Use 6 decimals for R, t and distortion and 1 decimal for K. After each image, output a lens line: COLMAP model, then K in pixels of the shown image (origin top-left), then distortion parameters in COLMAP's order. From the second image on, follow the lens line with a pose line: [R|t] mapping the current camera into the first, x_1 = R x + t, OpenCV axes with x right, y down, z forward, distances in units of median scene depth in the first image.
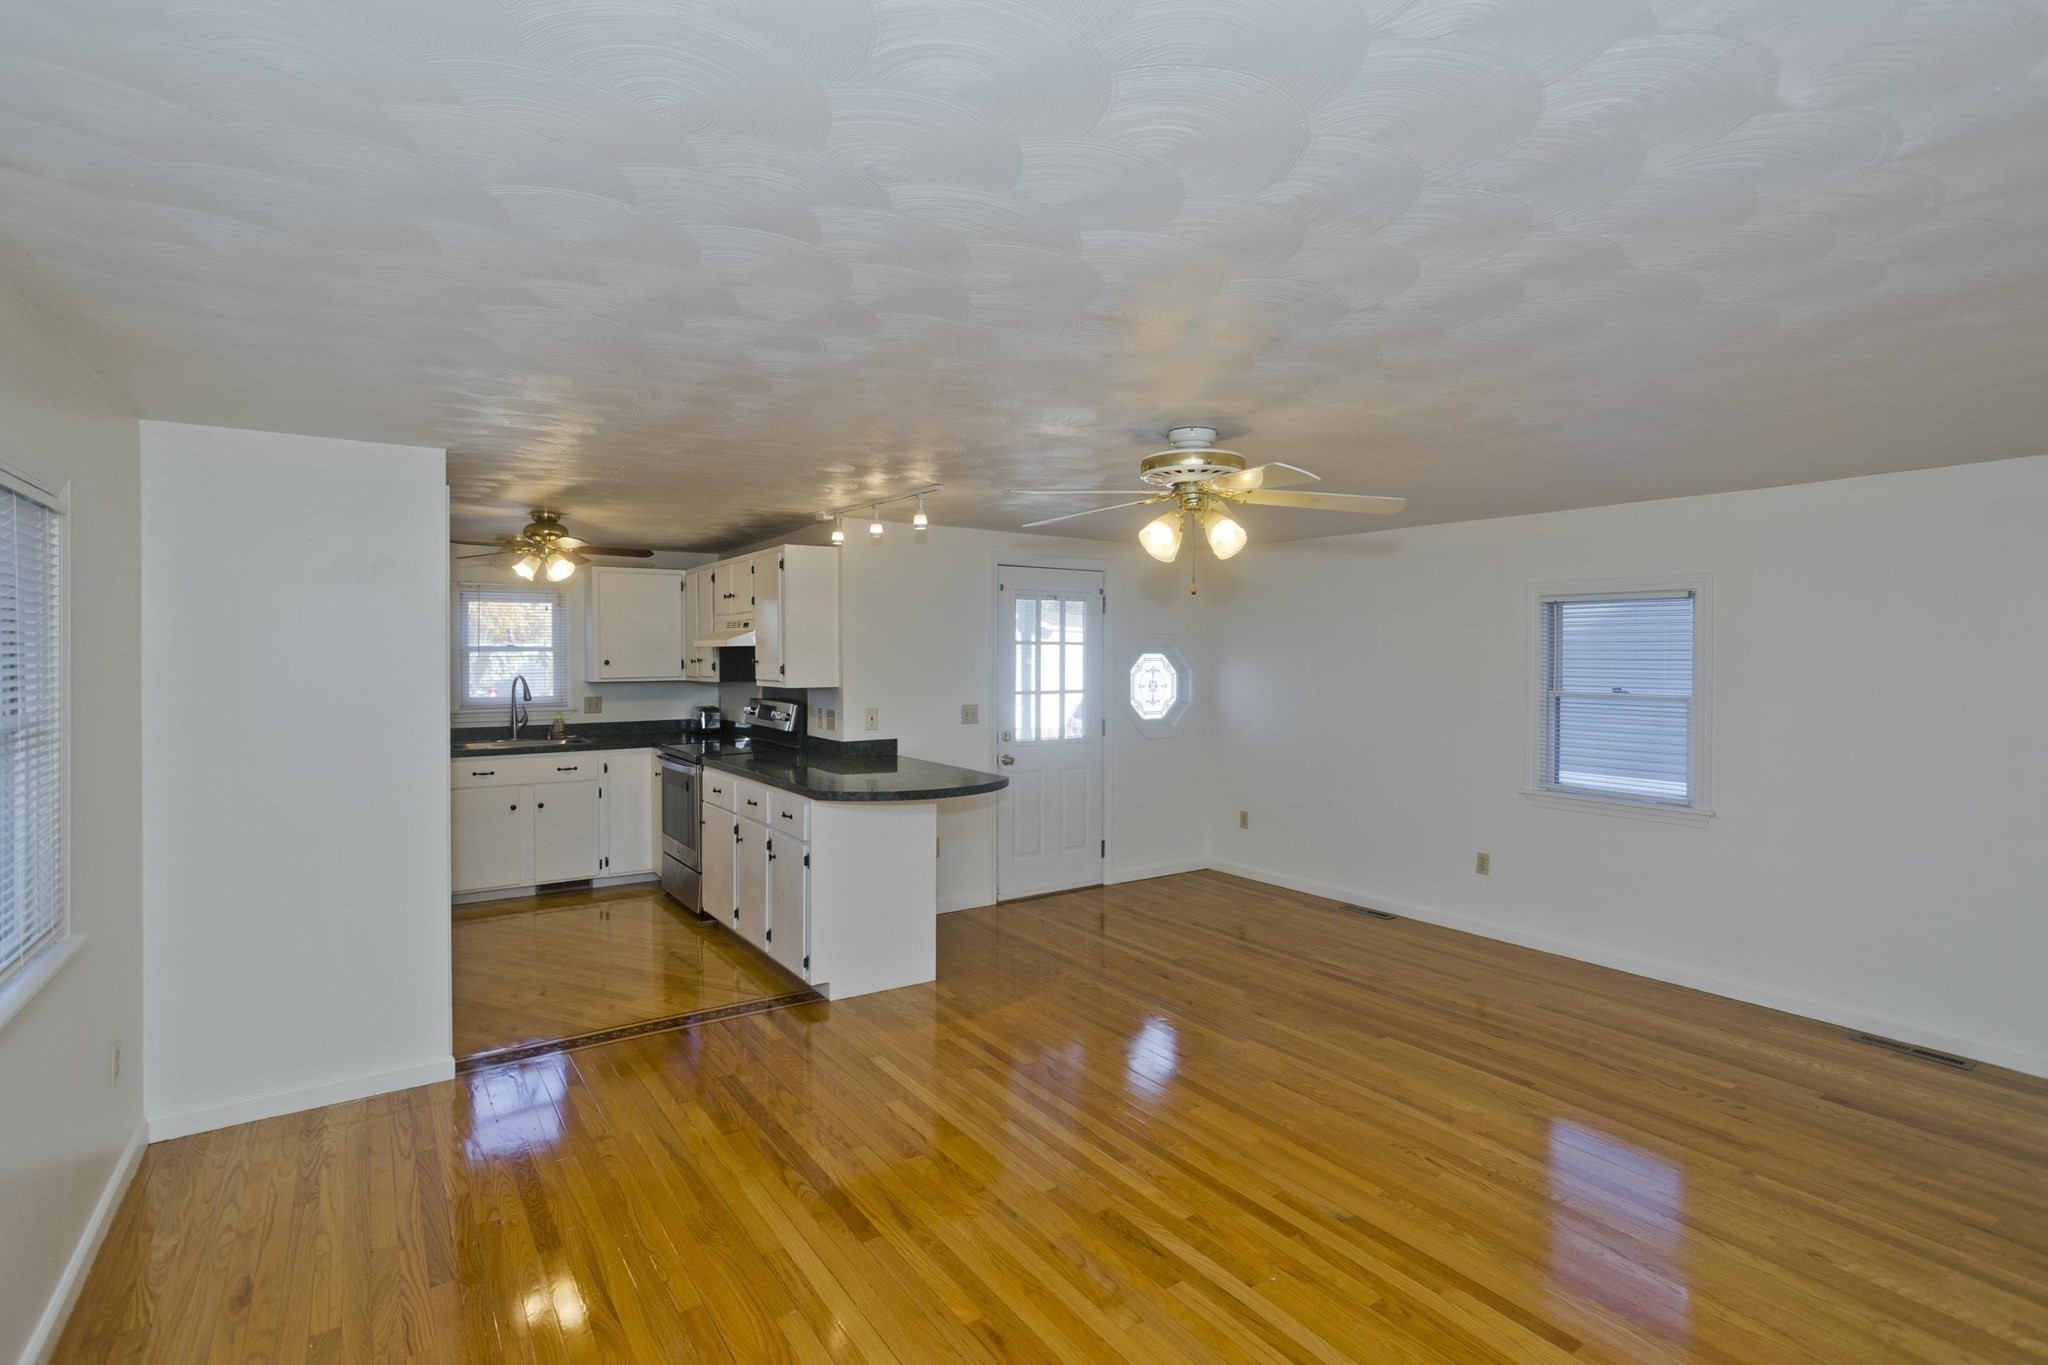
lens RADIAL K [[1007.8, 0, 1013.5], [0, 1007.8, 657.5], [0, 0, 1]] dist [-0.040273, 0.023045]
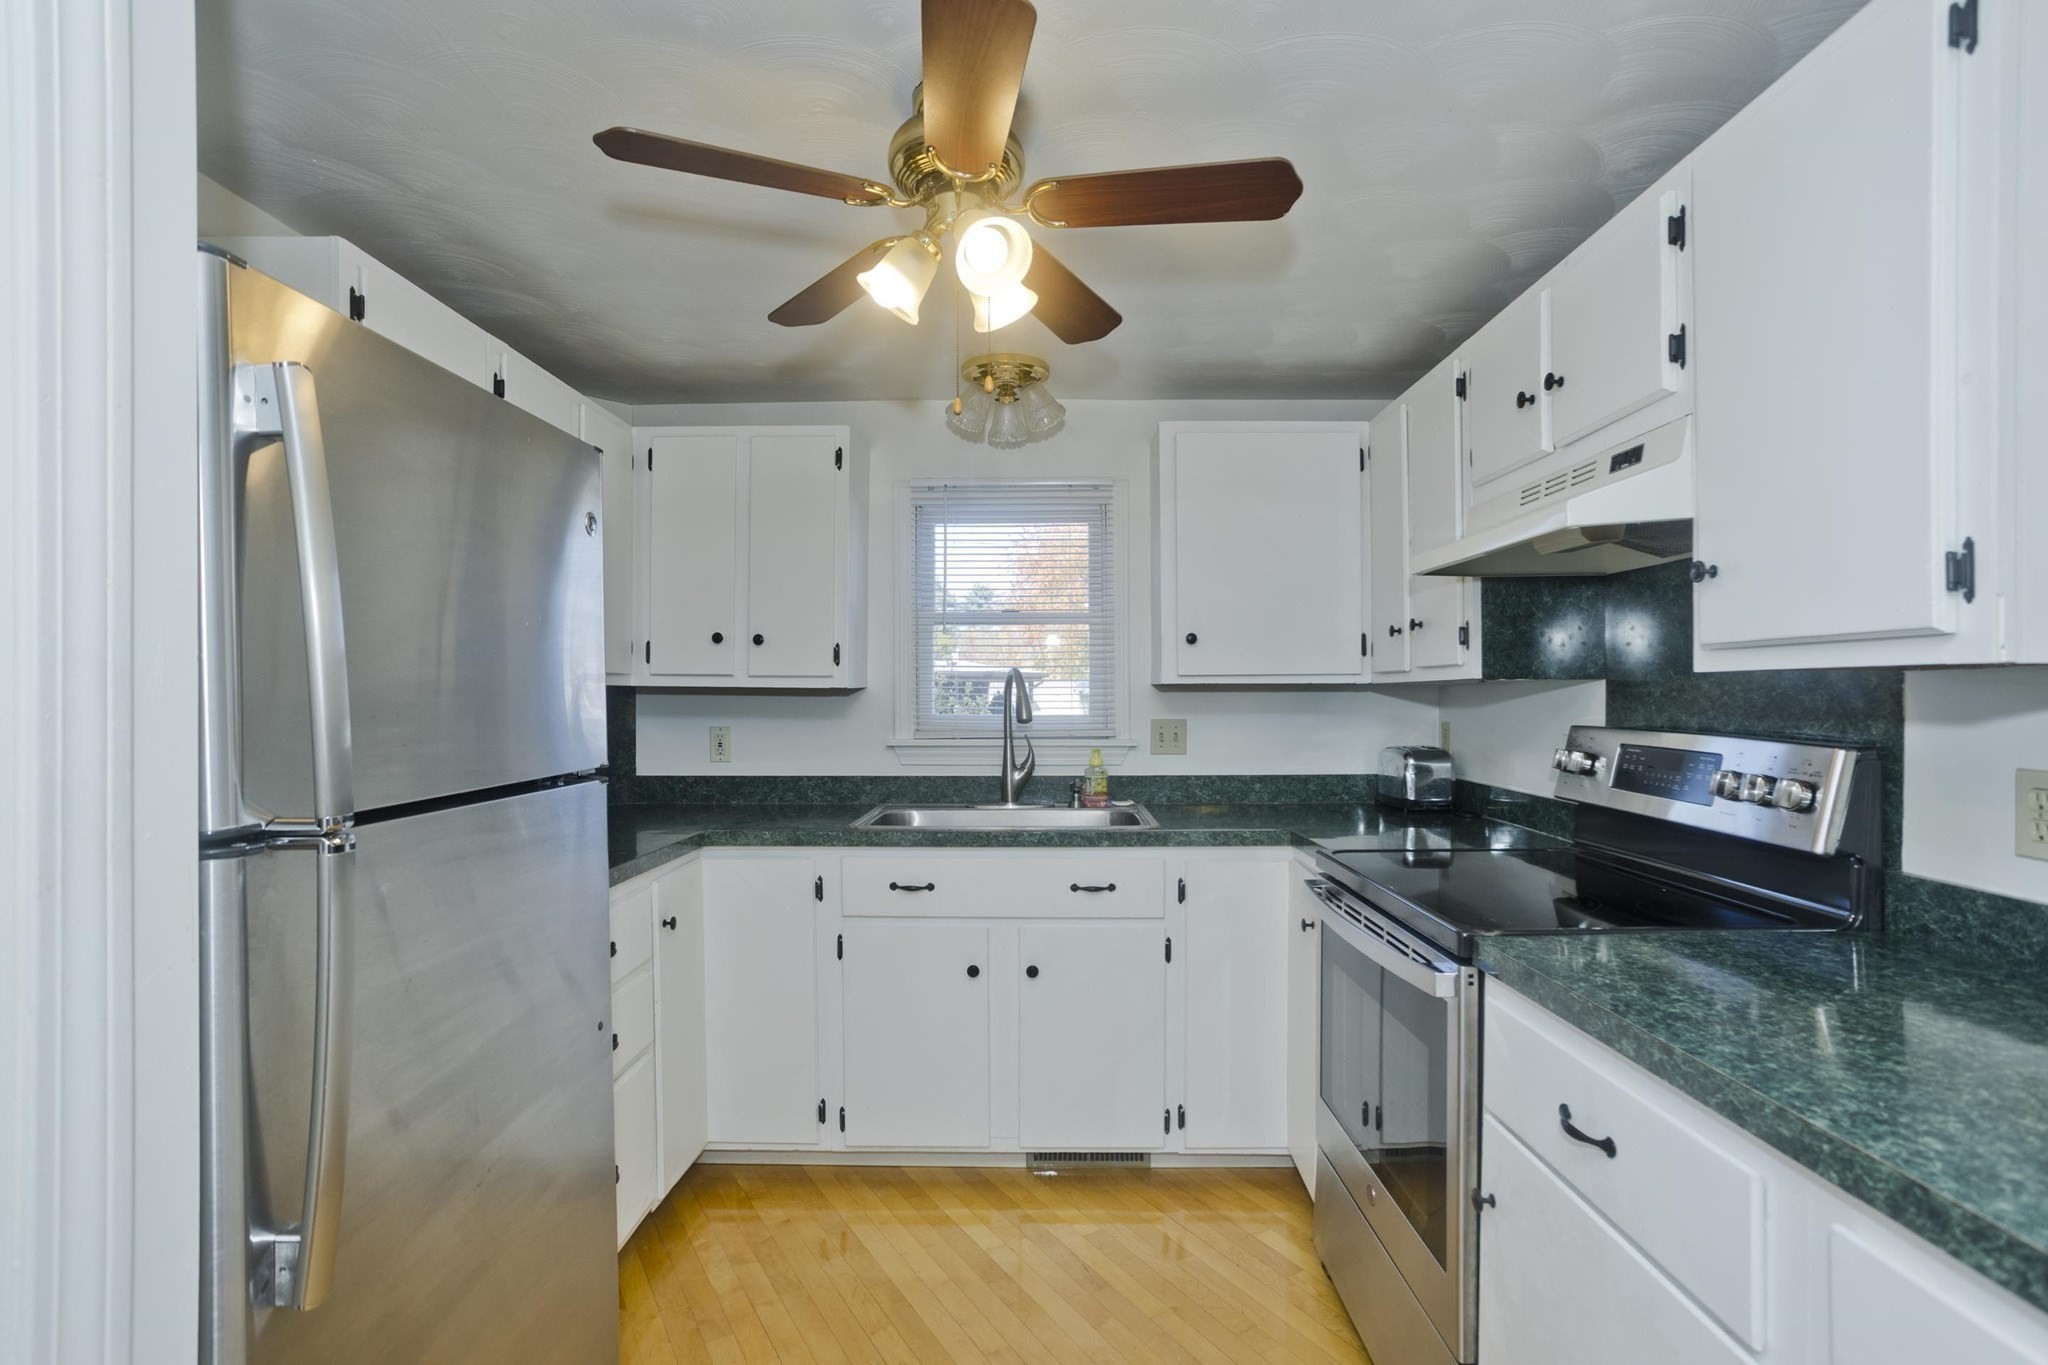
lens RADIAL K [[1007.8, 0, 1039.6], [0, 1007.8, 701.2], [0, 0, 1]] dist [-0.040273, 0.023045]
pose [[0.833540, 0.005512, -0.552432, -0.241239], [-0.002925, 0.999980, 0.005564, 0.032536], [0.552452, -0.003022, 0.833540, 0.658792]]
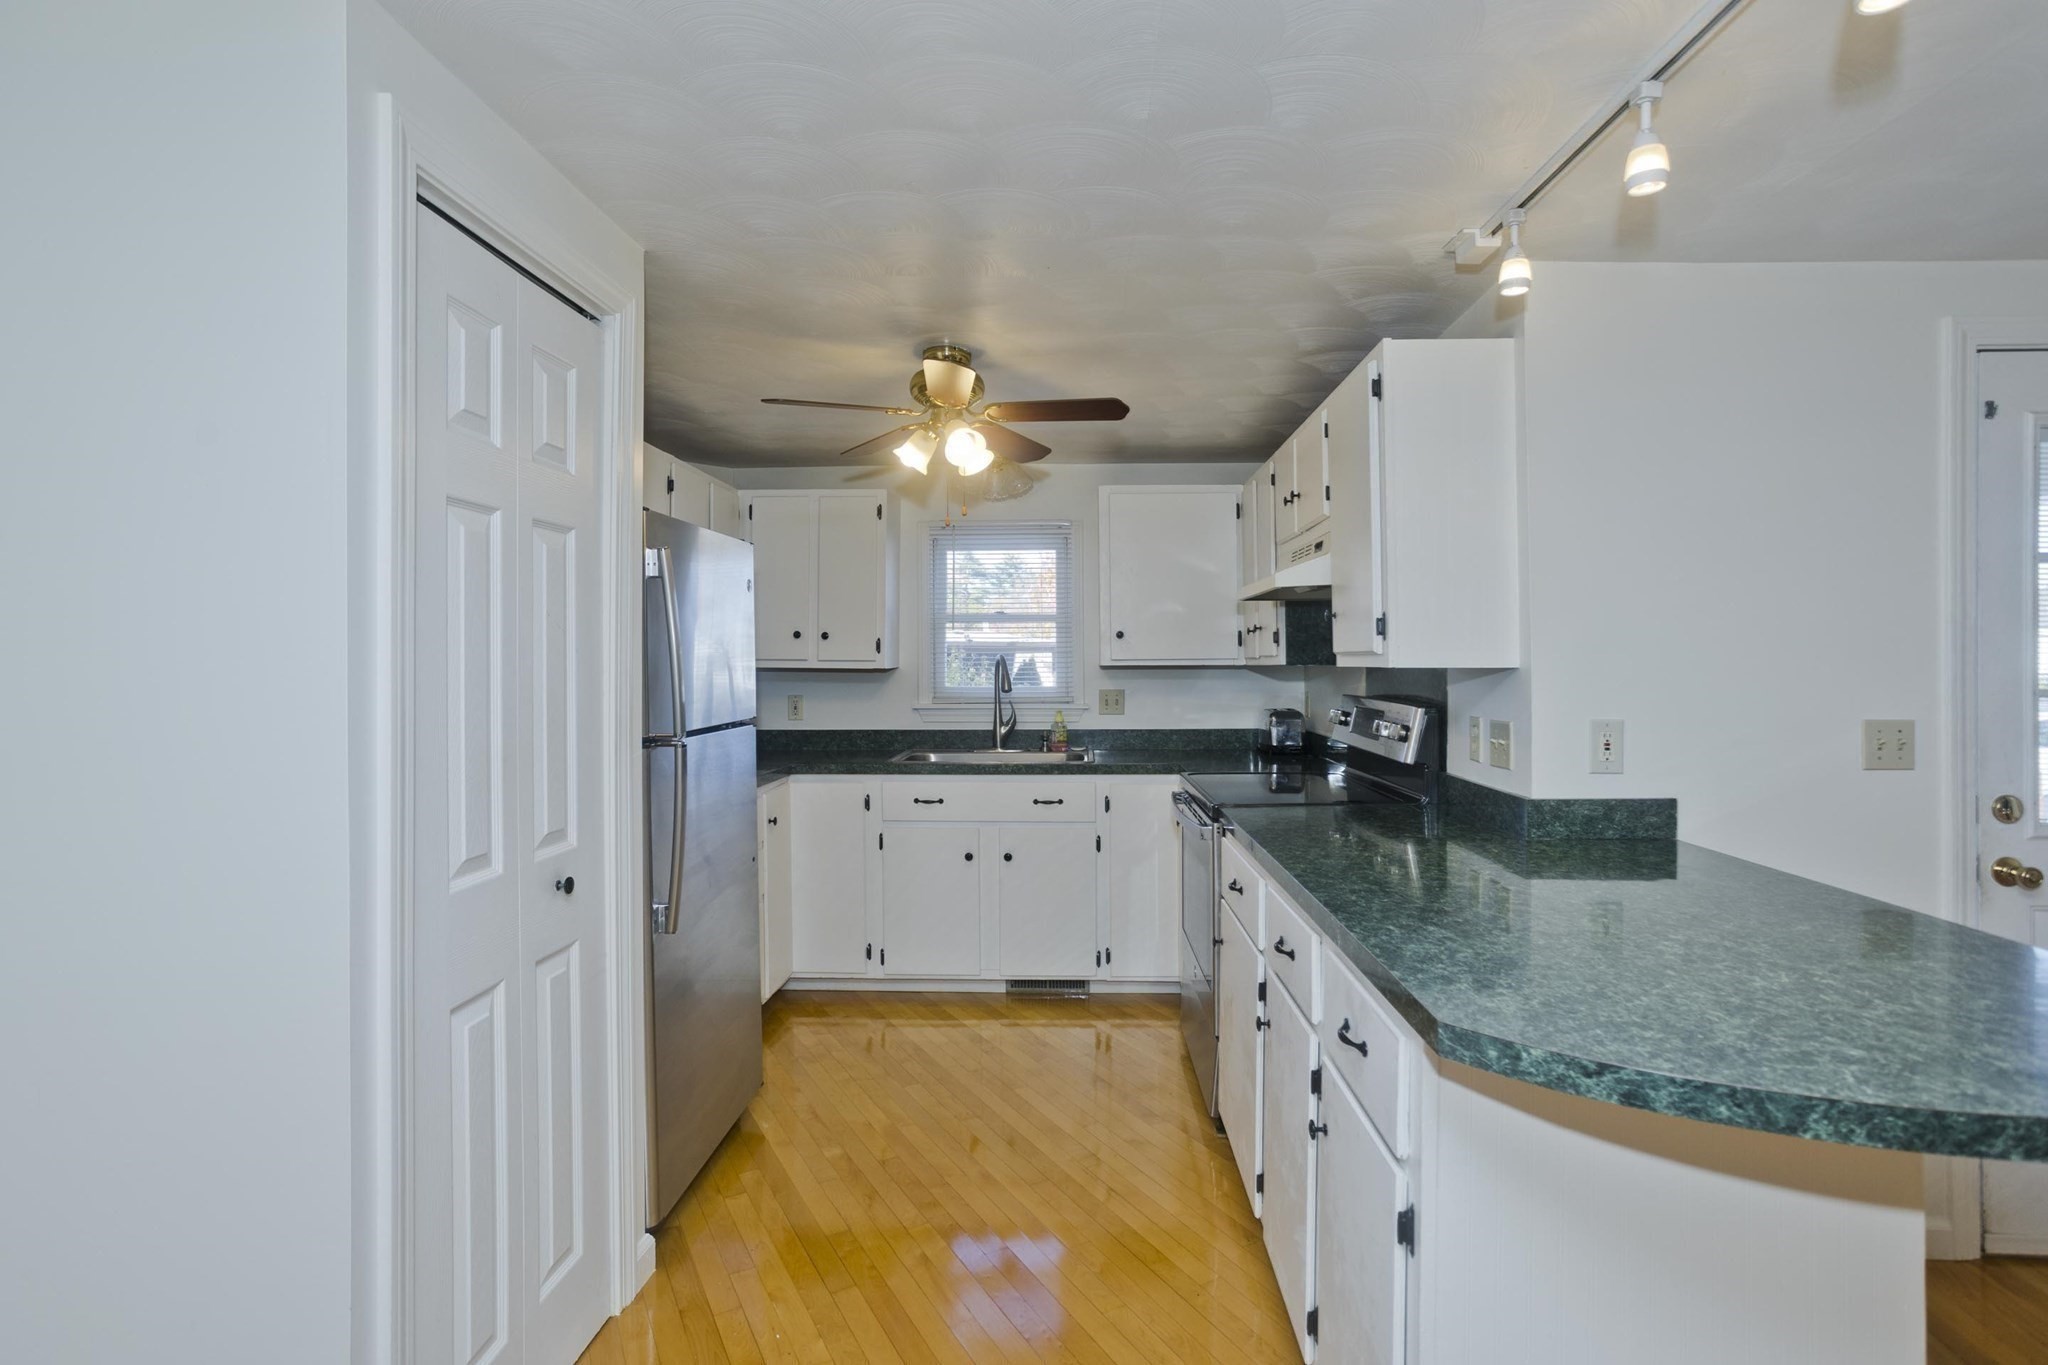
lens RADIAL K [[1007.8, 0, 1046.8], [0, 1007.8, 659.6], [0, 0, 1]] dist [-0.040273, 0.023045]
pose [[0.820430, -0.001064, -0.571746, -0.088381], [-0.001049, 0.999994, -0.003366, 0.025005], [0.571746, 0.003361, 0.820423, 0.495664]]
